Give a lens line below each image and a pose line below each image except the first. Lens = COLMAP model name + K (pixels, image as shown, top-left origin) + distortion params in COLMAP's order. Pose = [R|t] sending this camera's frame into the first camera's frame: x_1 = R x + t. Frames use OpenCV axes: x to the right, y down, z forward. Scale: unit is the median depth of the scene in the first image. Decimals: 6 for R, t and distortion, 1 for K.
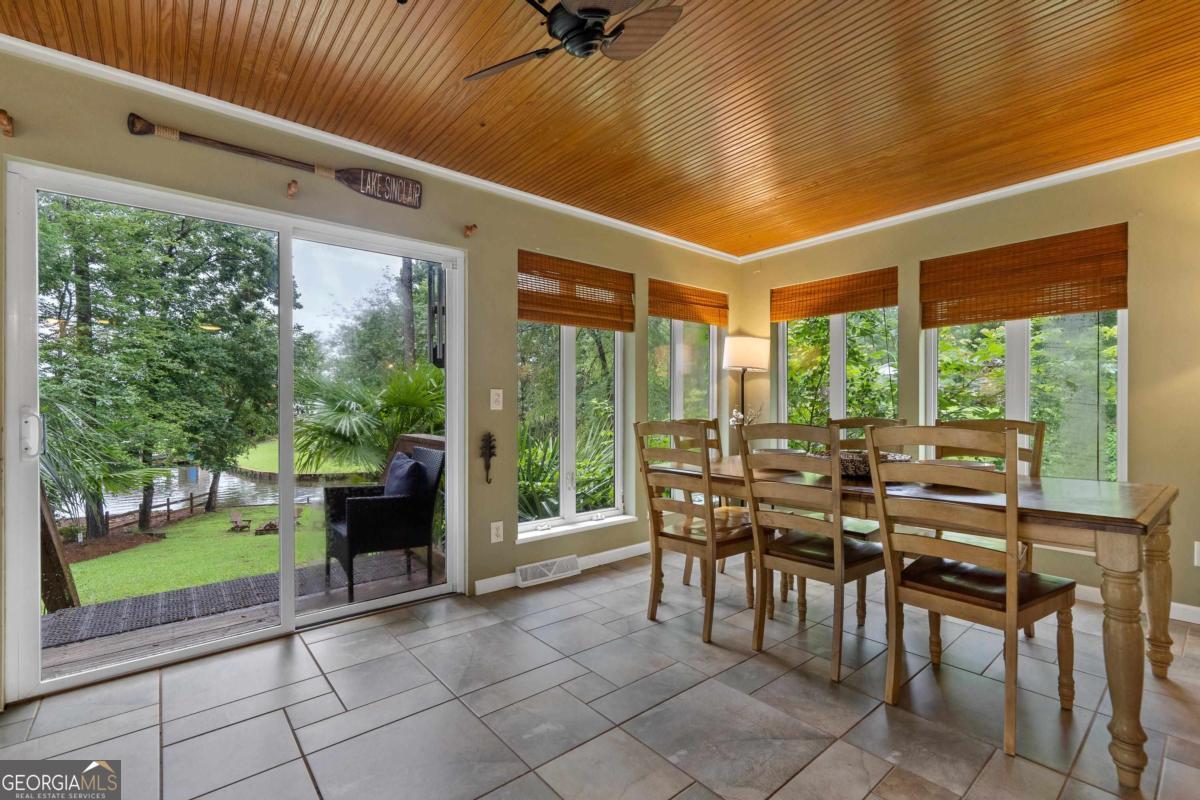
lens RADIAL K [[527.6, 0, 602.8], [0, 527.6, 403.9], [0, 0, 1]] dist [0.000399, -0.000802]
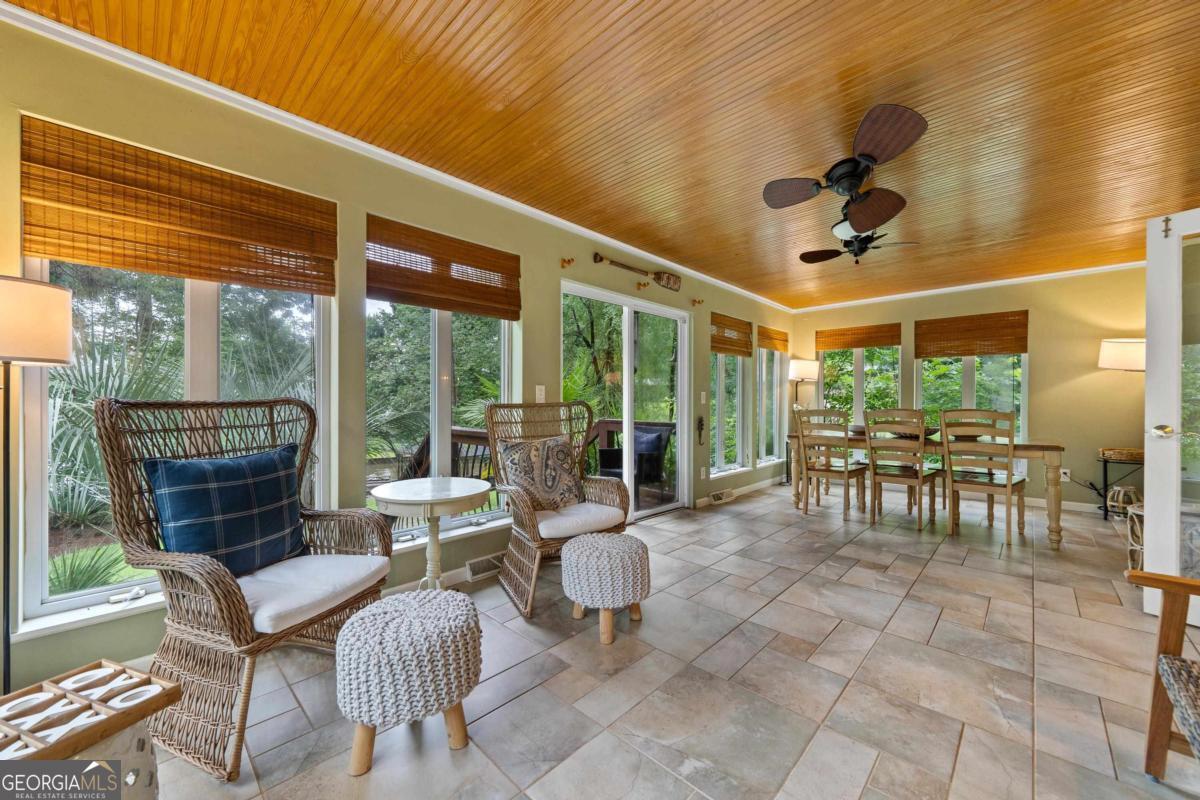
lens RADIAL K [[451.2, 0, 595.9], [0, 451.2, 403.1], [0, 0, 1]] dist [-0.009820, 0.000146]
pose [[0.995150, 0.004901, 0.098252, -0.615999], [-0.005596, 0.999961, 0.006802, 0.001574], [-0.098215, -0.007319, 0.995138, -0.401839]]
